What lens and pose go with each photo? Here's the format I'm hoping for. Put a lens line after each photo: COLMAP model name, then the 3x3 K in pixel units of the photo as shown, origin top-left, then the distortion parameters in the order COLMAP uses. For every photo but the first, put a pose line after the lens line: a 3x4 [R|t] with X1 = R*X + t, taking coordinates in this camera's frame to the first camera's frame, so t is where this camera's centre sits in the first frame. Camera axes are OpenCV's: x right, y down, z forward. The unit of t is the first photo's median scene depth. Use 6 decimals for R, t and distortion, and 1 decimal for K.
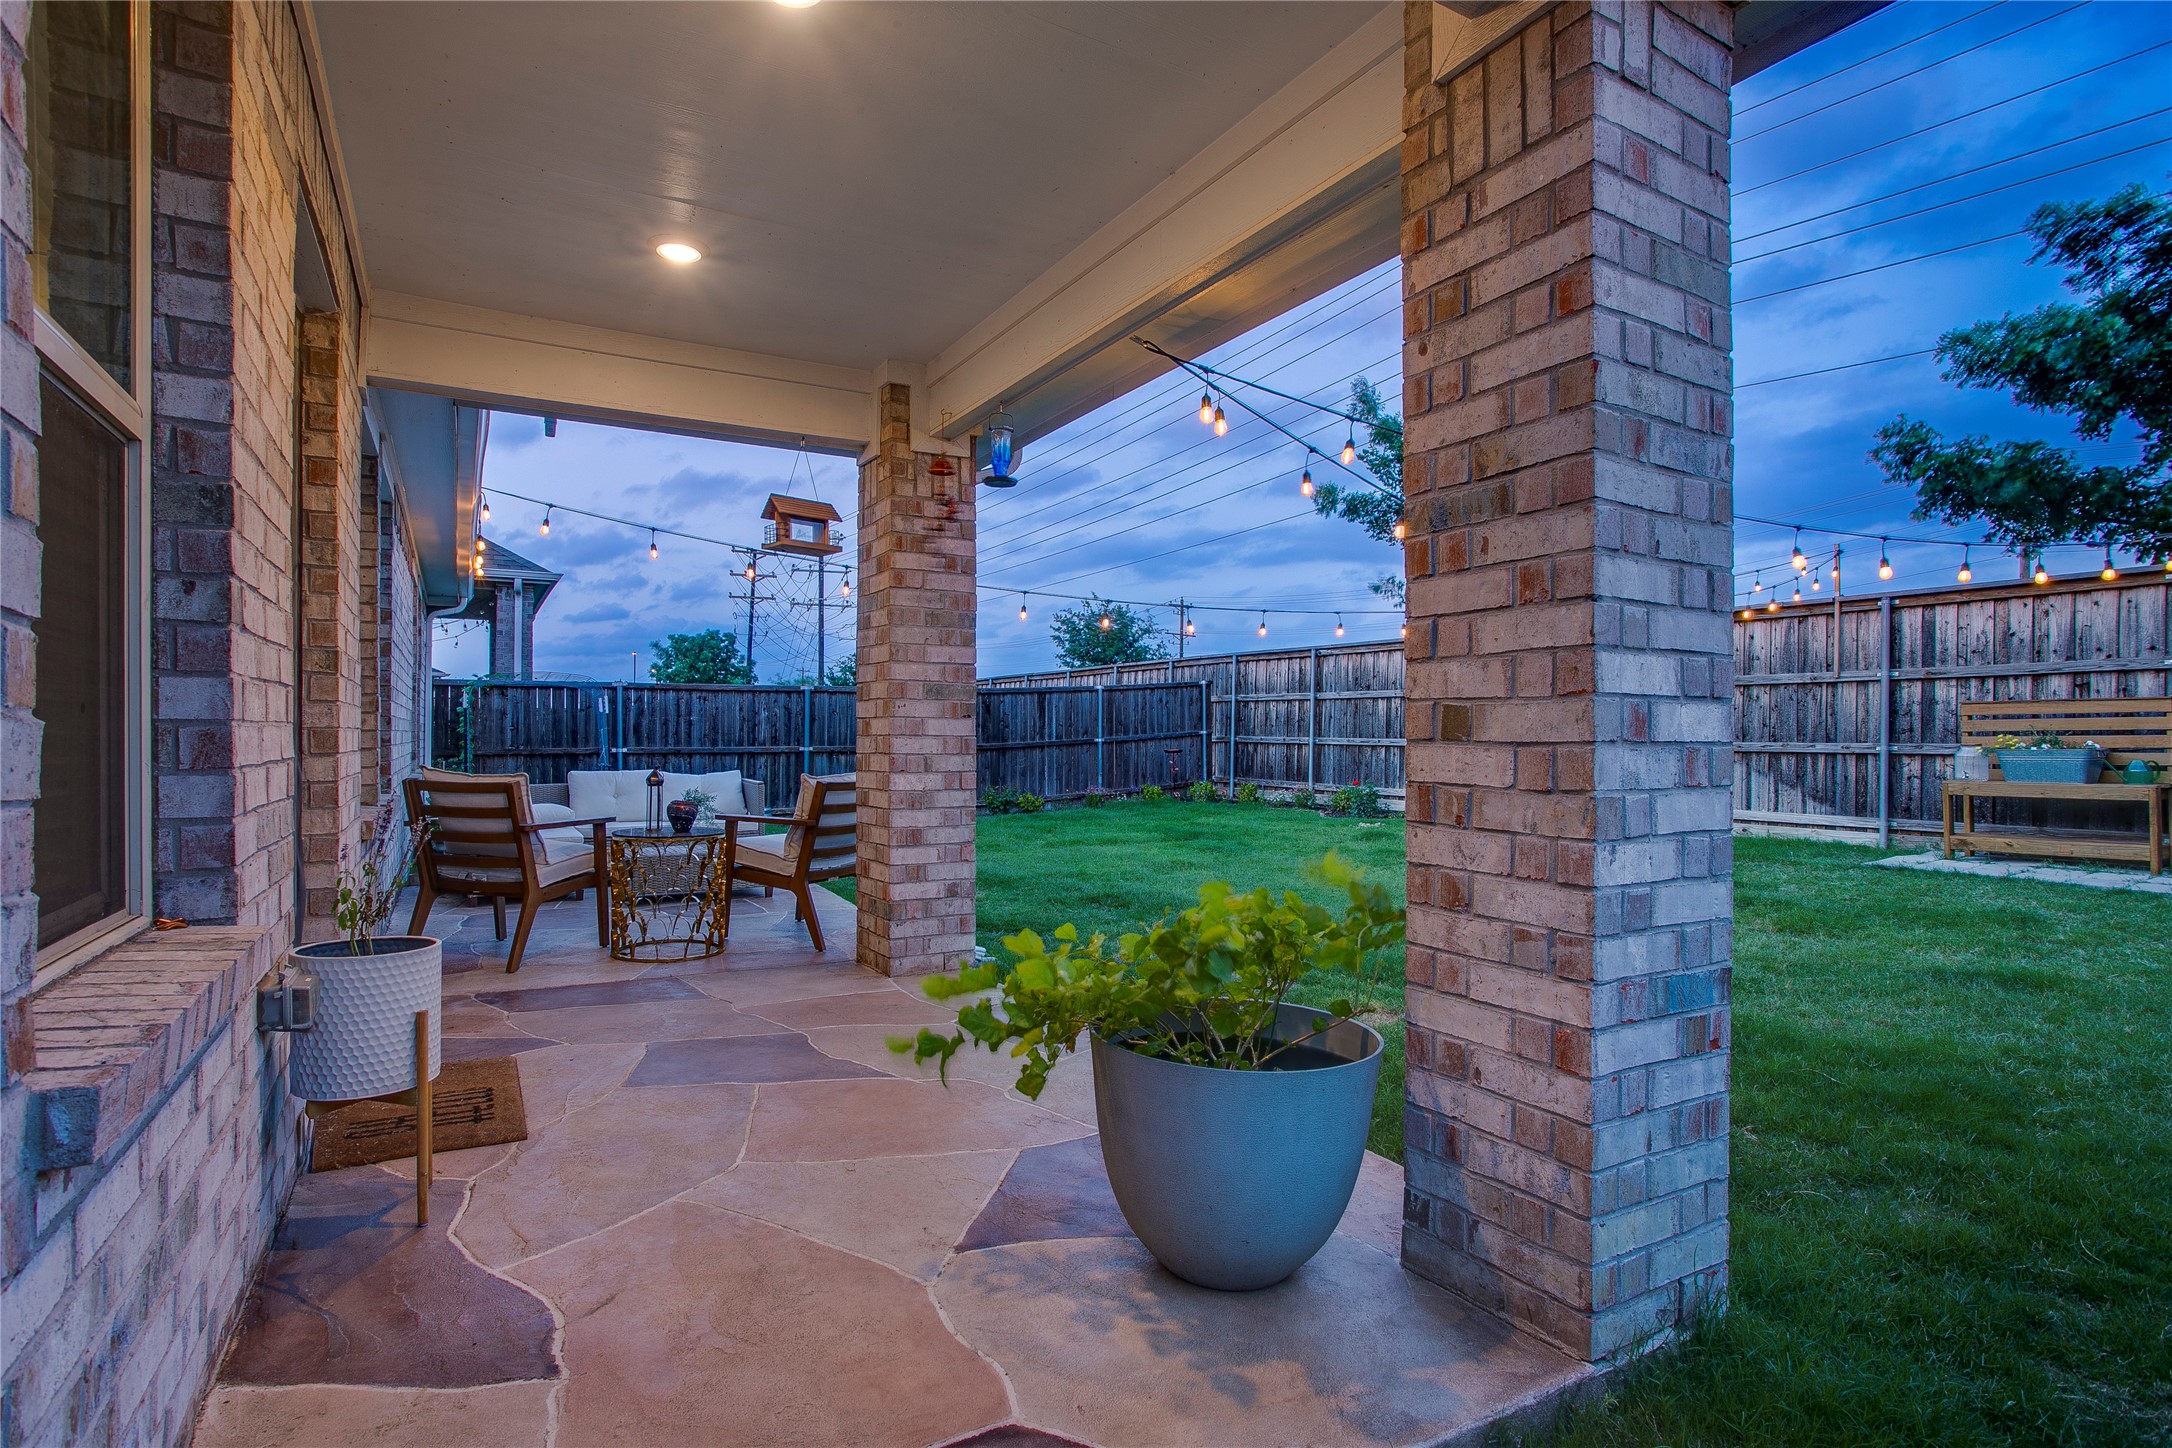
lens RADIAL K [[1056.6, 0, 1086.1], [0, 1056.6, 731.9], [0, 0, 1]] dist [-0.000007, 0.000000]
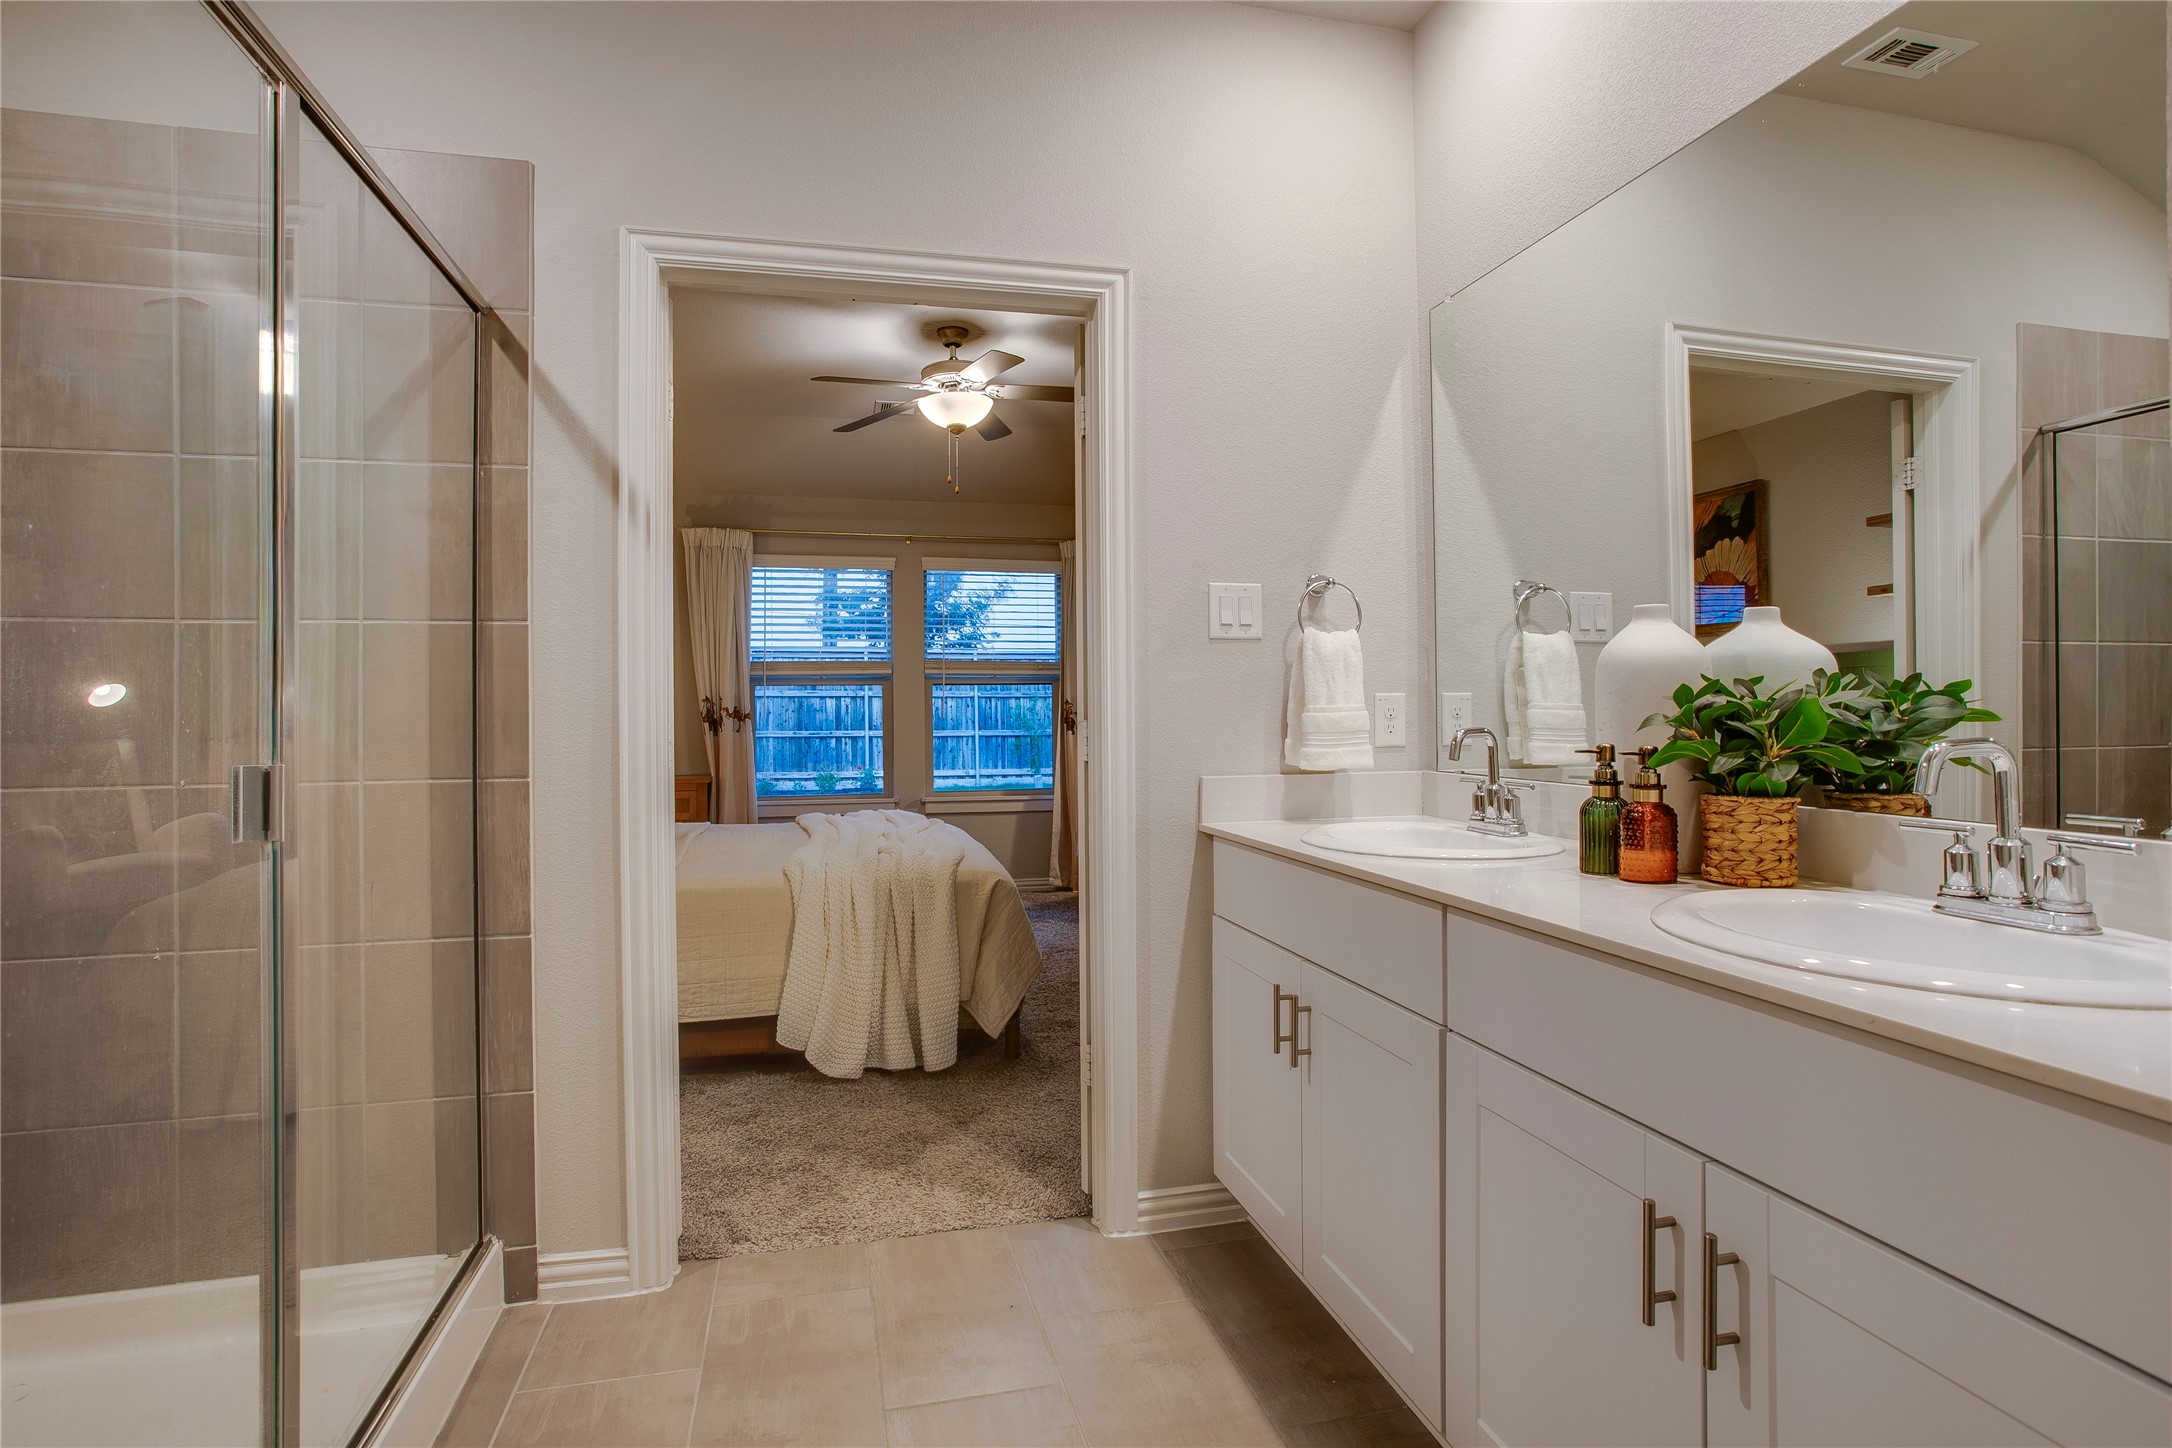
lens RADIAL K [[1056.6, 0, 1083.9], [0, 1056.6, 719.4], [0, 0, 1]] dist [-0.000007, 0.000000]
pose [[0.284288, -0.003116, 0.958734, -0.785253], [0.002295, 0.999994, 0.002570, -0.009200], [-0.958736, 0.001469, 0.284293, 0.384782]]
